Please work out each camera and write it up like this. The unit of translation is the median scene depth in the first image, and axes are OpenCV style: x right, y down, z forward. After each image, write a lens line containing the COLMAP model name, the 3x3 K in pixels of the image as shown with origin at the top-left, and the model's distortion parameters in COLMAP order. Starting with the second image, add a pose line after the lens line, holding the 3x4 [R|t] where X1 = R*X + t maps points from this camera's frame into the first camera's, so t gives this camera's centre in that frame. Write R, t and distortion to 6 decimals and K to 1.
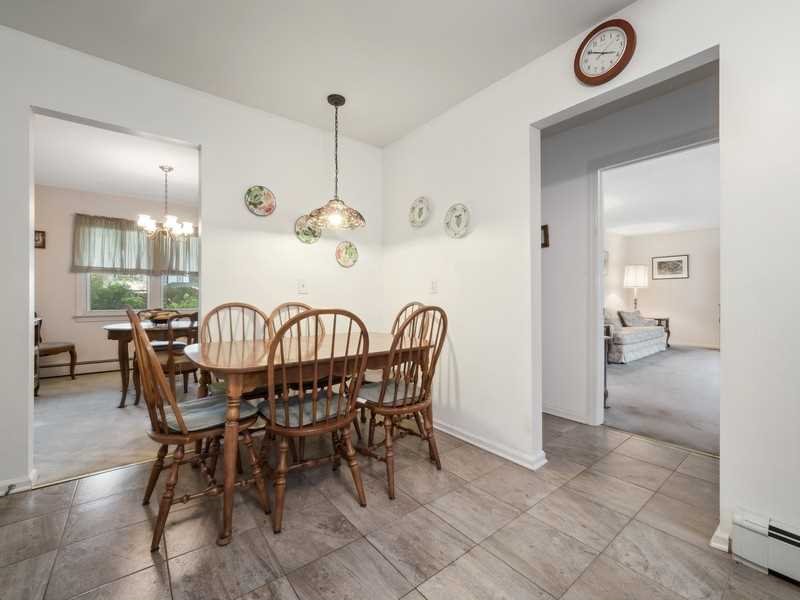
lens RADIAL K [[342.0, 0, 400.5], [0, 342.0, 295.4], [0, 0, 1]] dist [-0.006822, -0.000848]
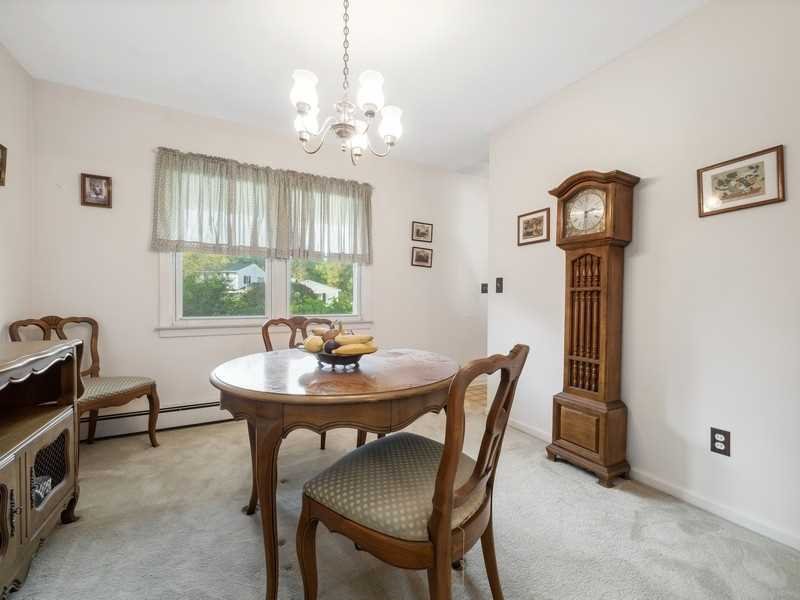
lens RADIAL K [[342.0, 0, 396.3], [0, 342.0, 300.3], [0, 0, 1]] dist [-0.006822, -0.000848]
pose [[0.982390, 0.008066, -0.186667, -0.453315], [-0.006581, 0.999942, 0.008573, 0.007786], [0.186725, -0.007194, 0.982386, 0.506967]]
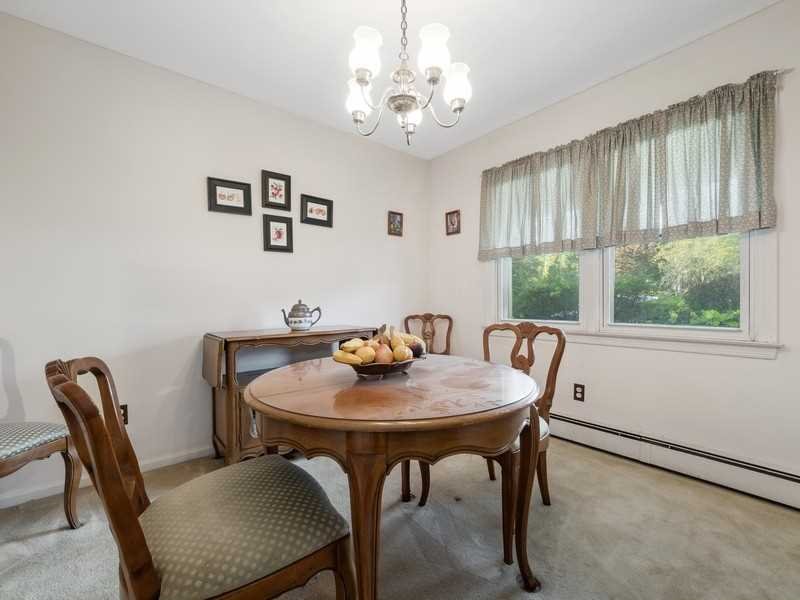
lens RADIAL K [[342.0, 0, 397.2], [0, 342.0, 304.6], [0, 0, 1]] dist [-0.006822, -0.000848]
pose [[0.023014, 0.011217, -0.999672, -0.287926], [0.012392, 0.999857, 0.011504, 0.009031], [0.999658, -0.012653, 0.022871, 0.802953]]
